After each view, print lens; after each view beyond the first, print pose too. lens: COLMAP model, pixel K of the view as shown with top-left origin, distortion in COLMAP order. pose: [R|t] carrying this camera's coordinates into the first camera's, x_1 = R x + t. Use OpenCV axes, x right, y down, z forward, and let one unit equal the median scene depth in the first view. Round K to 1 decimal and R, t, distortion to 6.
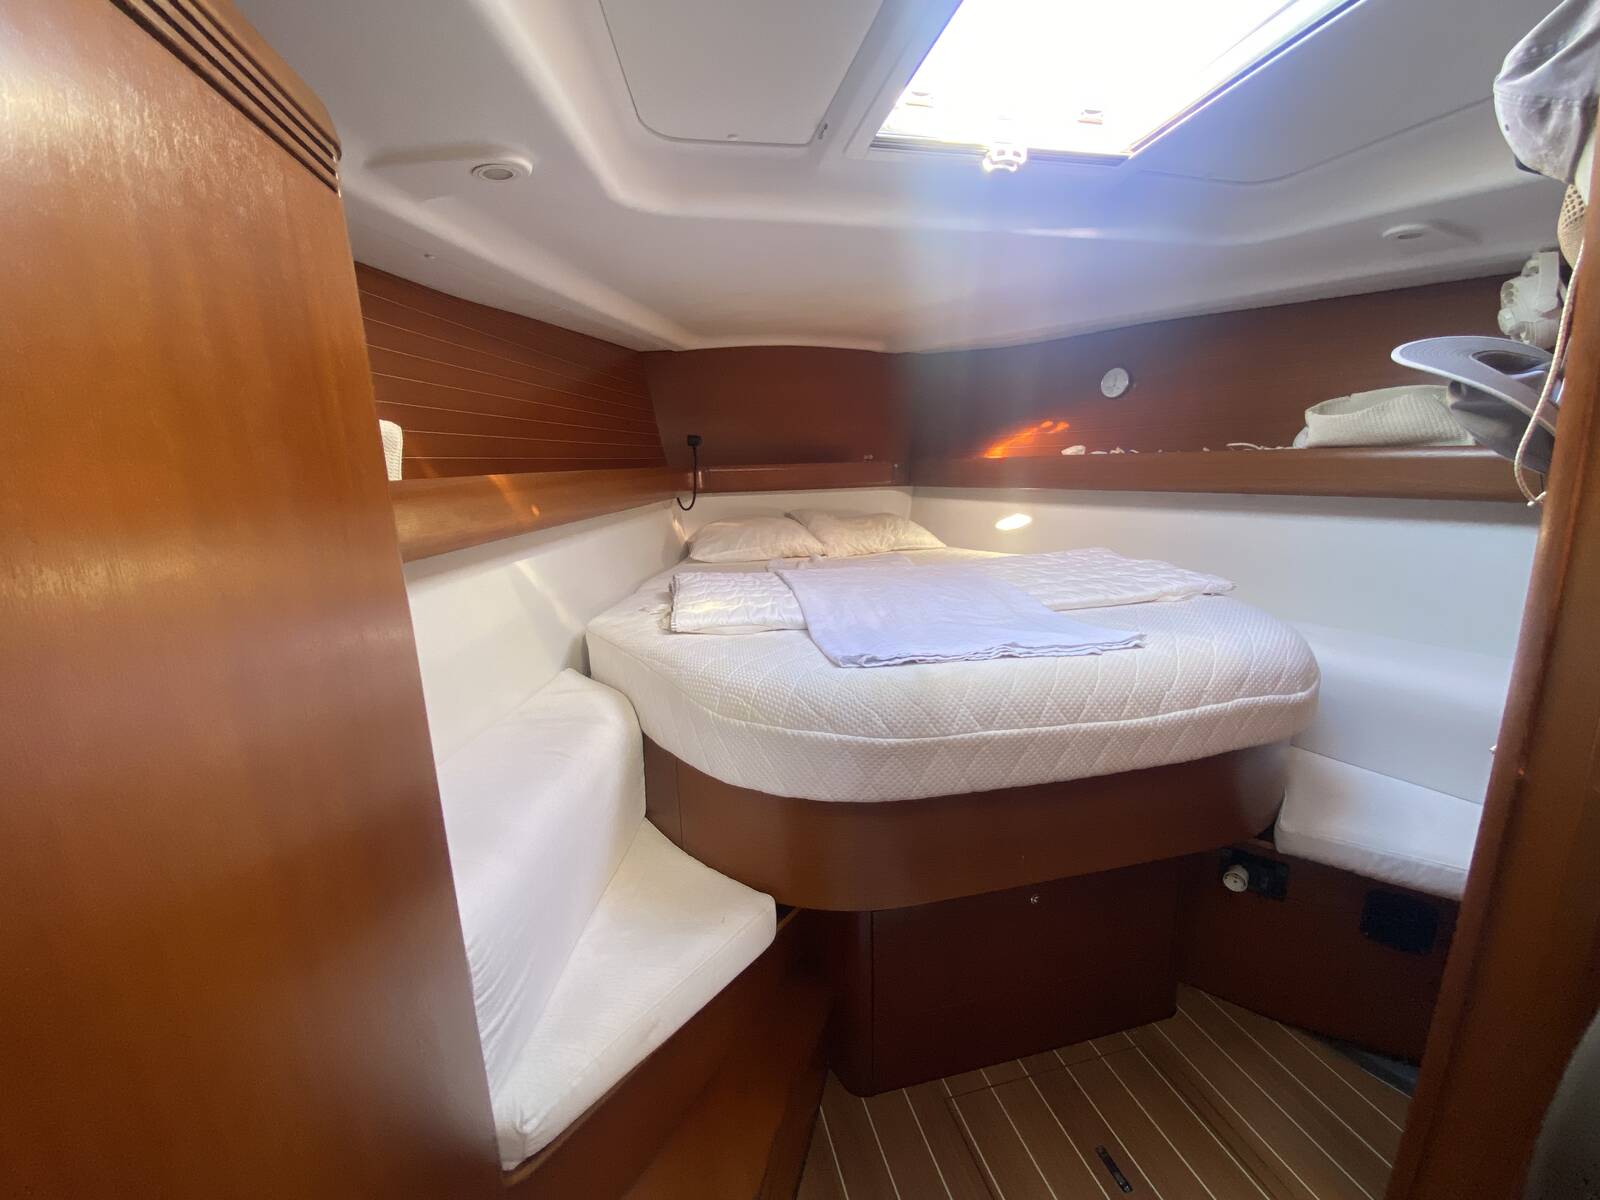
lens RADIAL K [[647.3, 0, 801.5], [0, 647.3, 603.1], [0, 0, 1]] dist [0.009231, -0.014229]
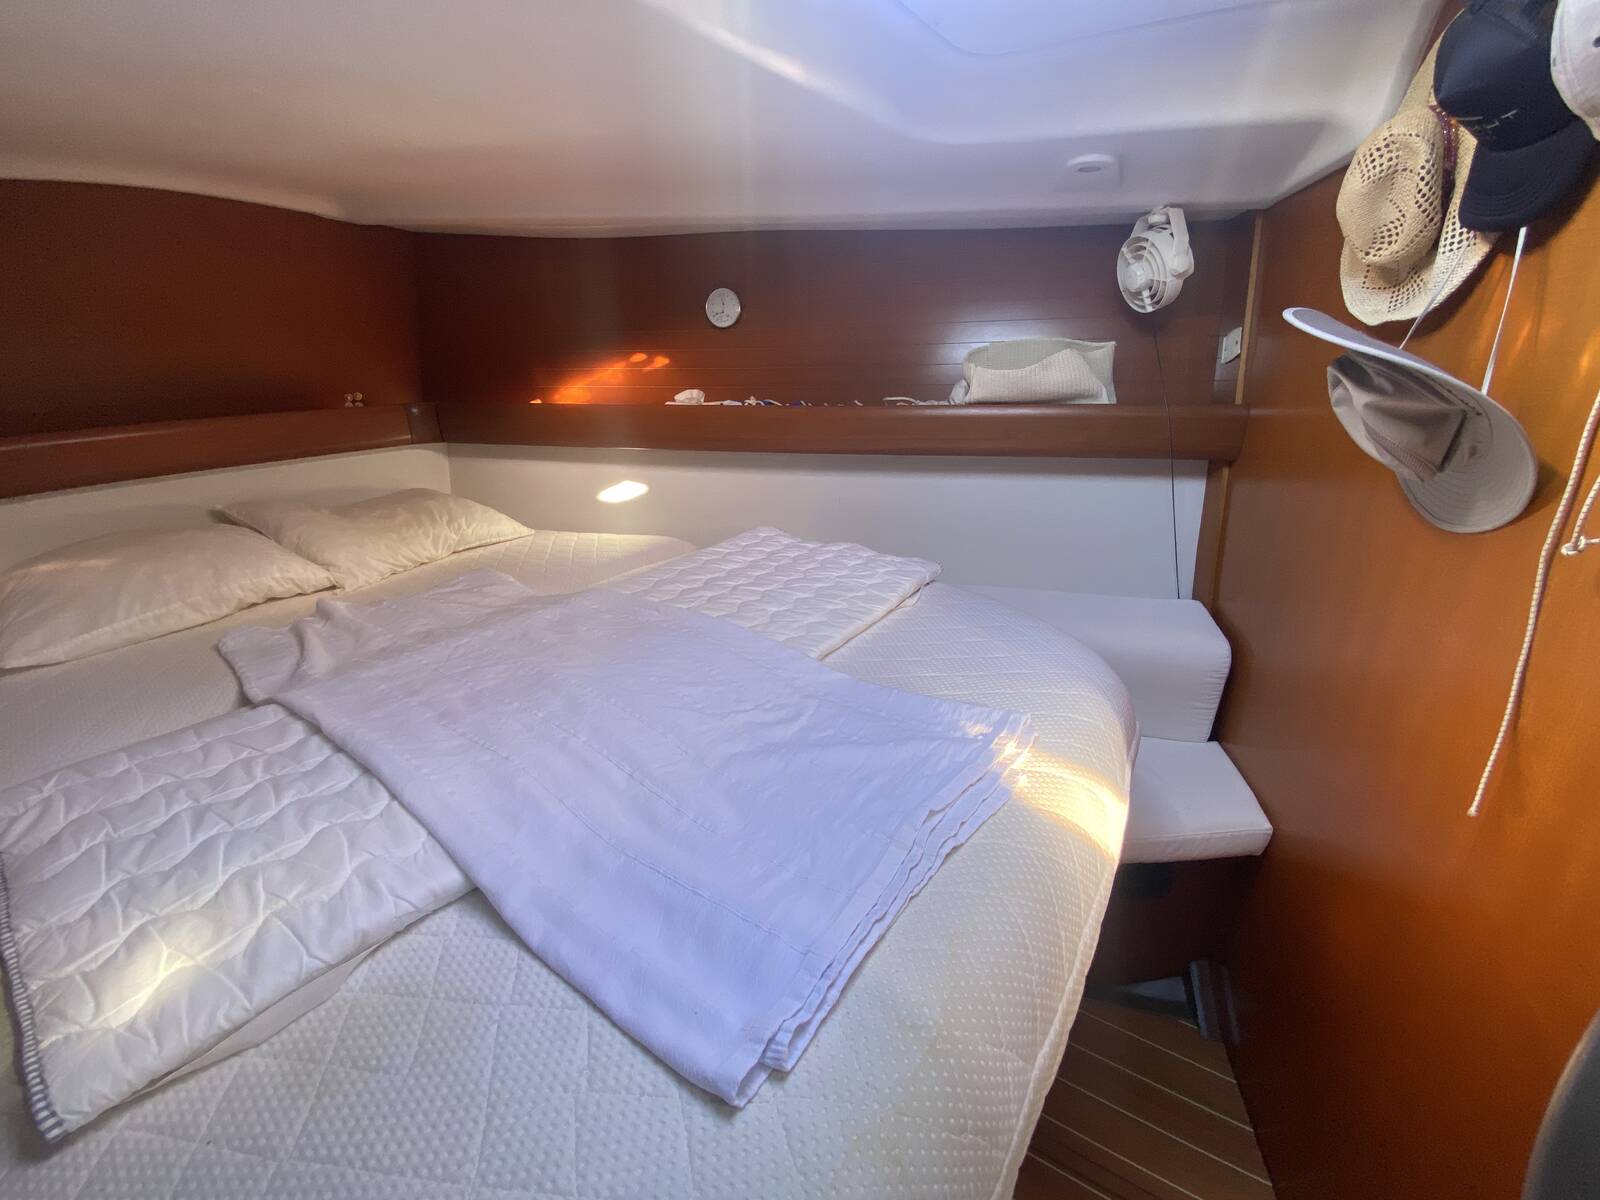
lens RADIAL K [[644.2, 0, 806.0], [0, 644.2, 603.0], [0, 0, 1]] dist [0.056520, -0.038506]
pose [[0.729648, -0.224982, 0.645753, -0.062952], [0.140208, 0.973486, 0.180741, -0.174476], [-0.669295, -0.041337, 0.741846, 0.476109]]
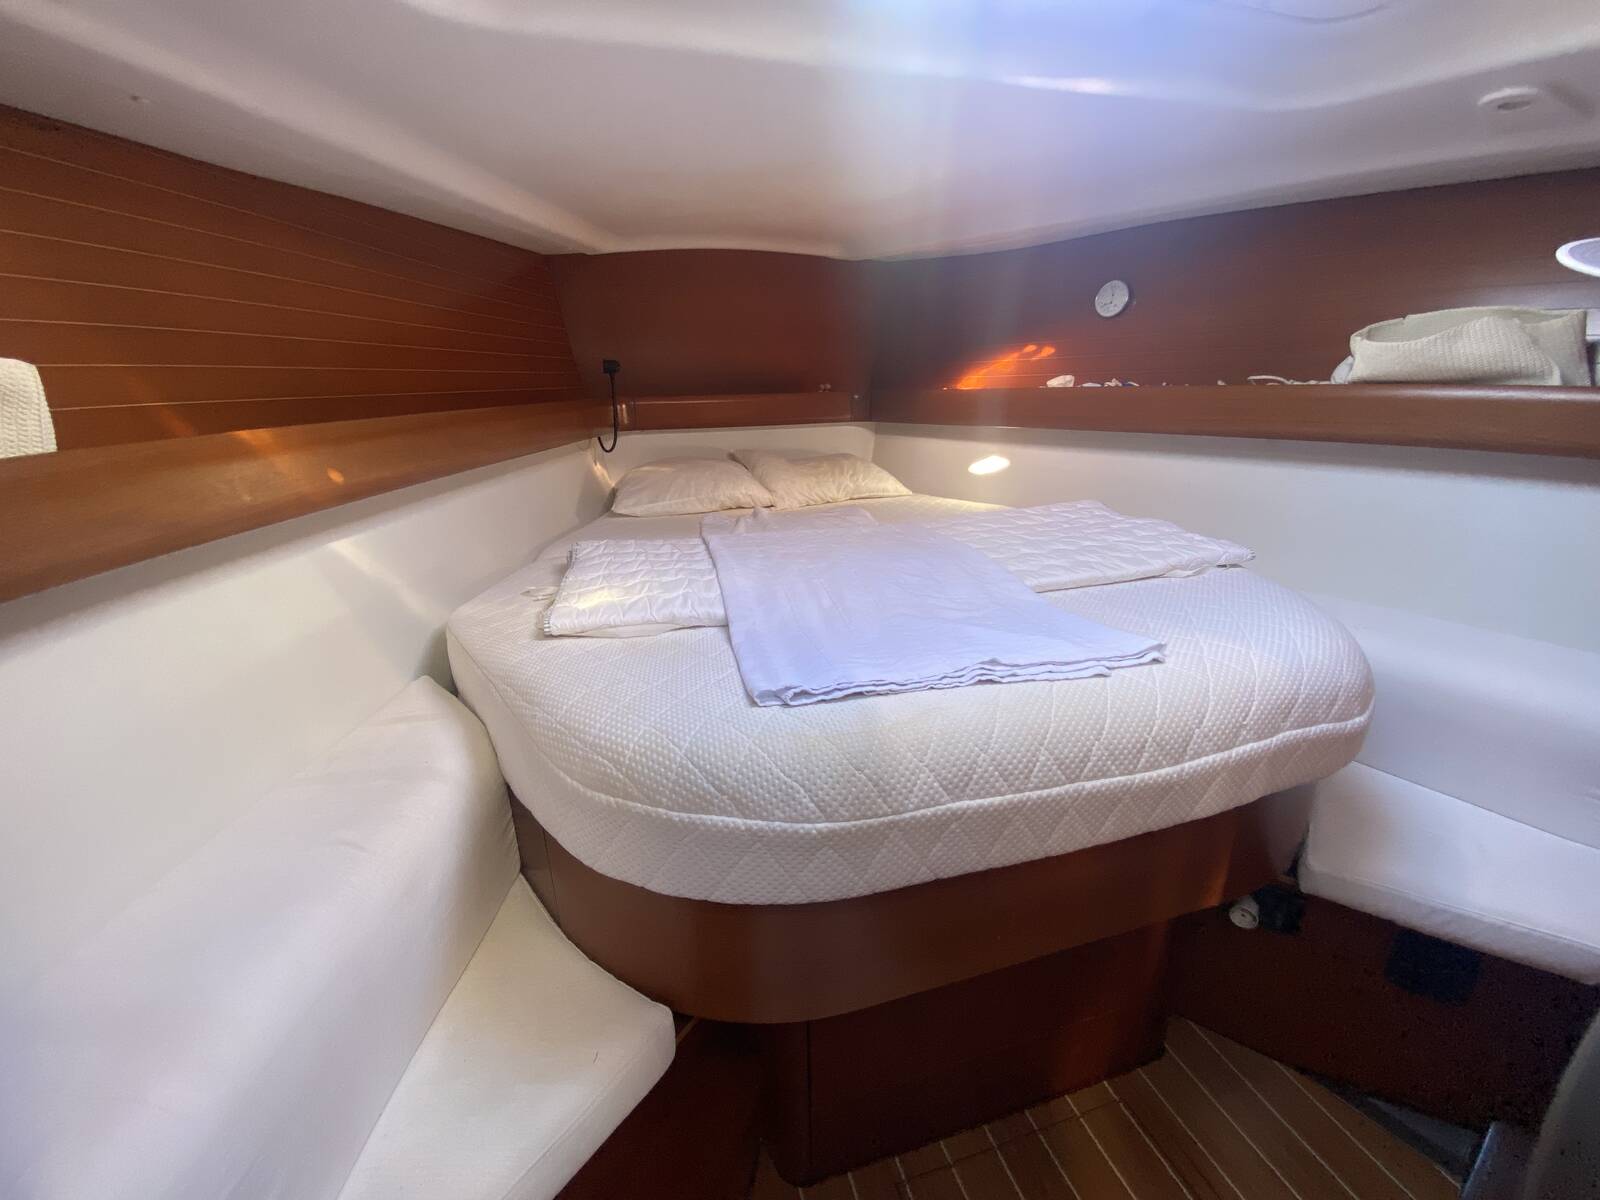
lens RADIAL K [[649.4, 0, 802.6], [0, 649.4, 609.0], [0, 0, 1]] dist [0.017312, -0.017917]
pose [[0.998711, -0.013911, 0.048811, 0.052184], [0.008132, 0.993140, 0.116651, -0.062368], [-0.050099, -0.116103, 0.991973, 0.200447]]
